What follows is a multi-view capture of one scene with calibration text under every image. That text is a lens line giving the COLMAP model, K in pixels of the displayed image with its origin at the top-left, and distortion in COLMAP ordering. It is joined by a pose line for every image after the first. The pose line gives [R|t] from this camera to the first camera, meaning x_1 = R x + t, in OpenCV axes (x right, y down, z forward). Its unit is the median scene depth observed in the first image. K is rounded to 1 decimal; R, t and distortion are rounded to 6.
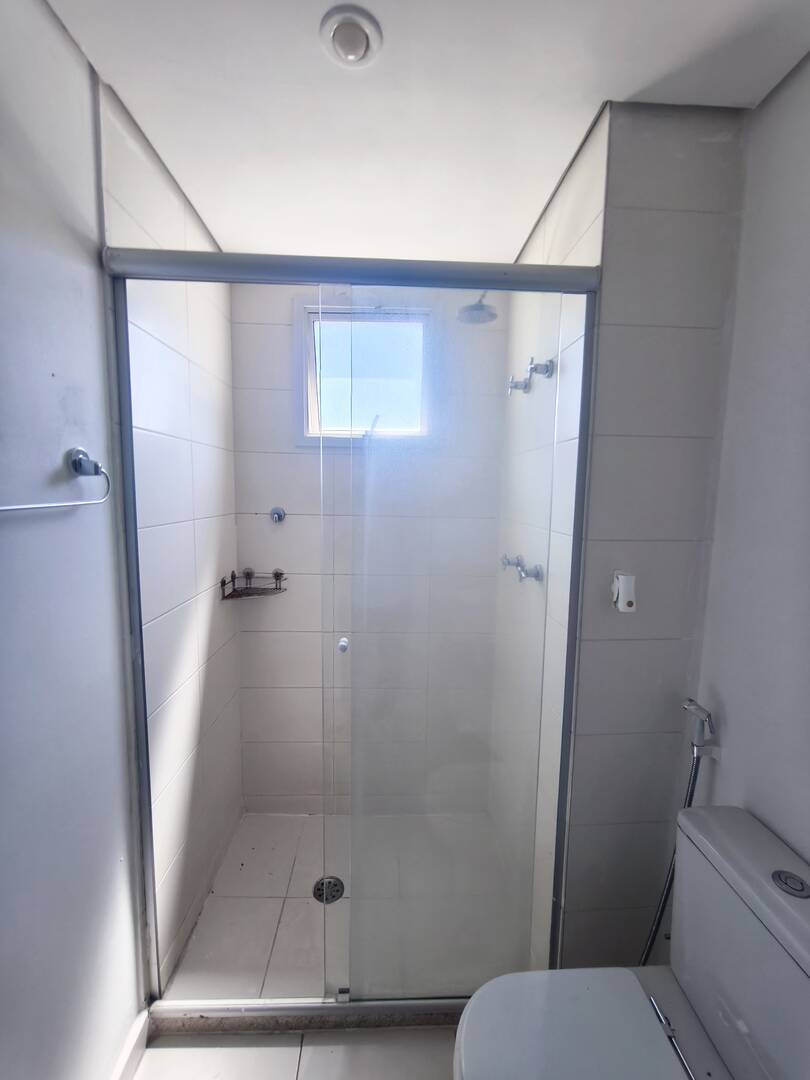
lens RADIAL K [[447.1, 0, 397.7], [0, 447.1, 533.3], [0, 0, 1]] dist [-0.000742, -0.003158]
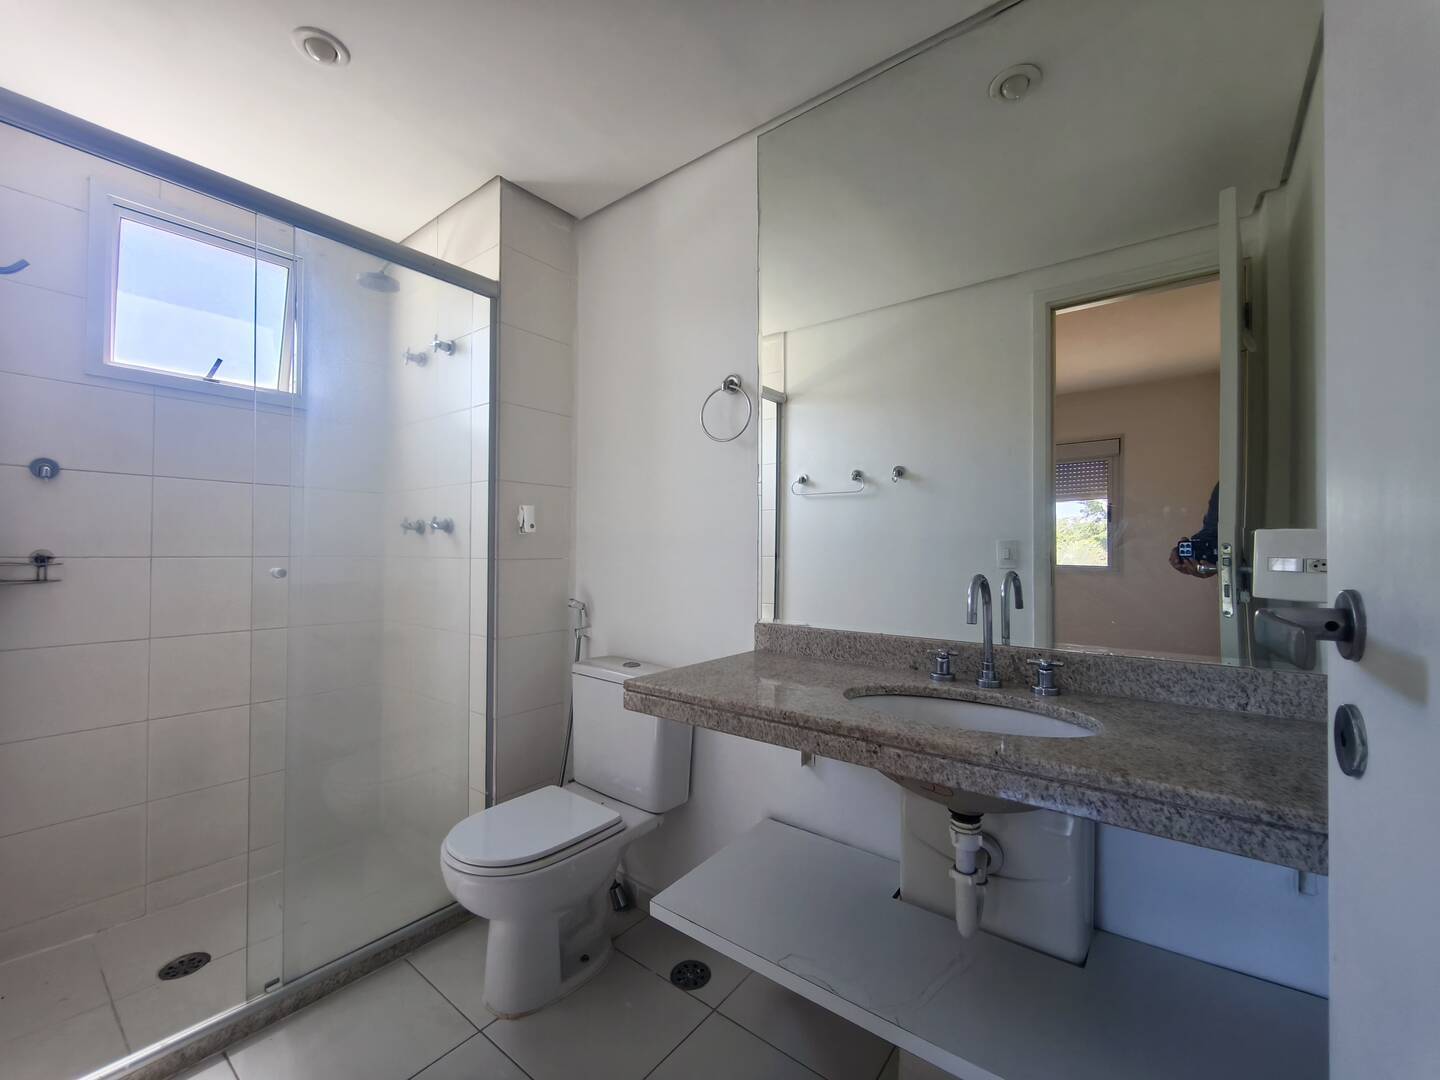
lens RADIAL K [[596.2, 0, 716.2], [0, 596.2, 549.5], [0, 0, 1]] dist [-0.000742, -0.003158]
pose [[0.638042, -0.022743, 0.769665, -0.448601], [0.081925, 0.995895, -0.038486, 0.288875], [-0.765631, 0.087610, 0.637286, -0.508514]]
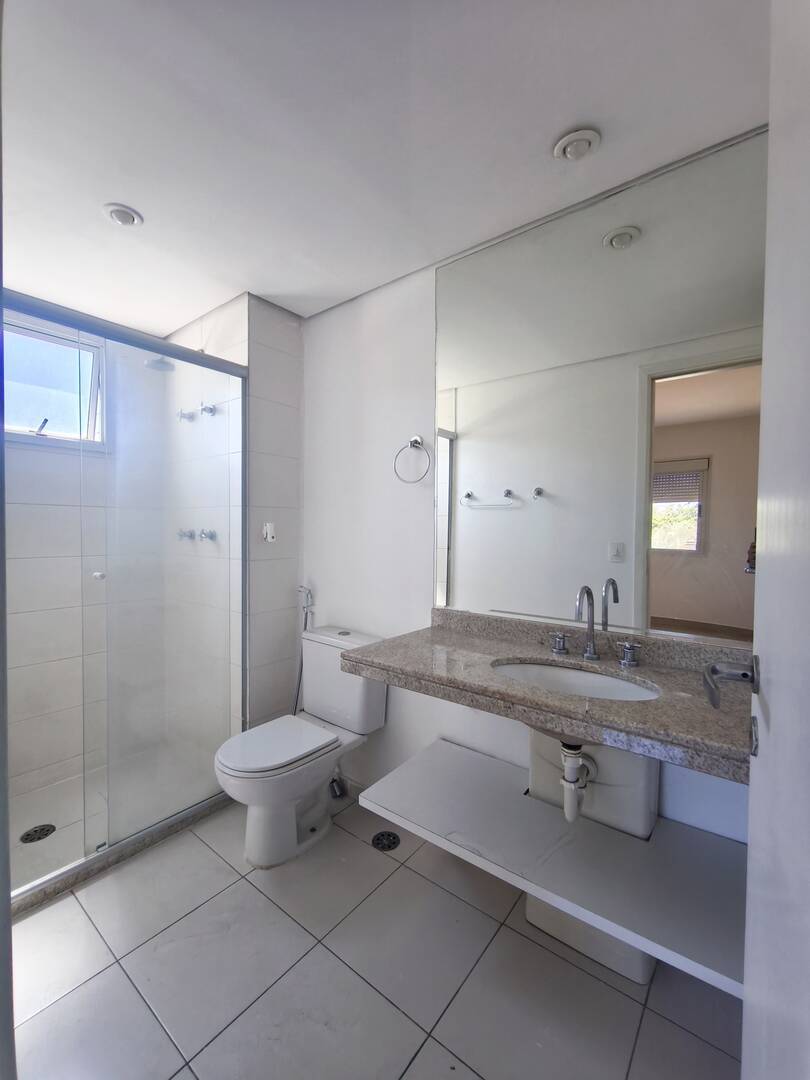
lens RADIAL K [[447.1, 0, 401.4], [0, 447.1, 570.0], [0, 0, 1]] dist [-0.000742, -0.003158]
pose [[0.642494, -0.081770, 0.761915, -0.519599], [0.079140, 0.996054, 0.040163, 0.206526], [-0.762193, 0.034493, 0.646430, -0.573393]]
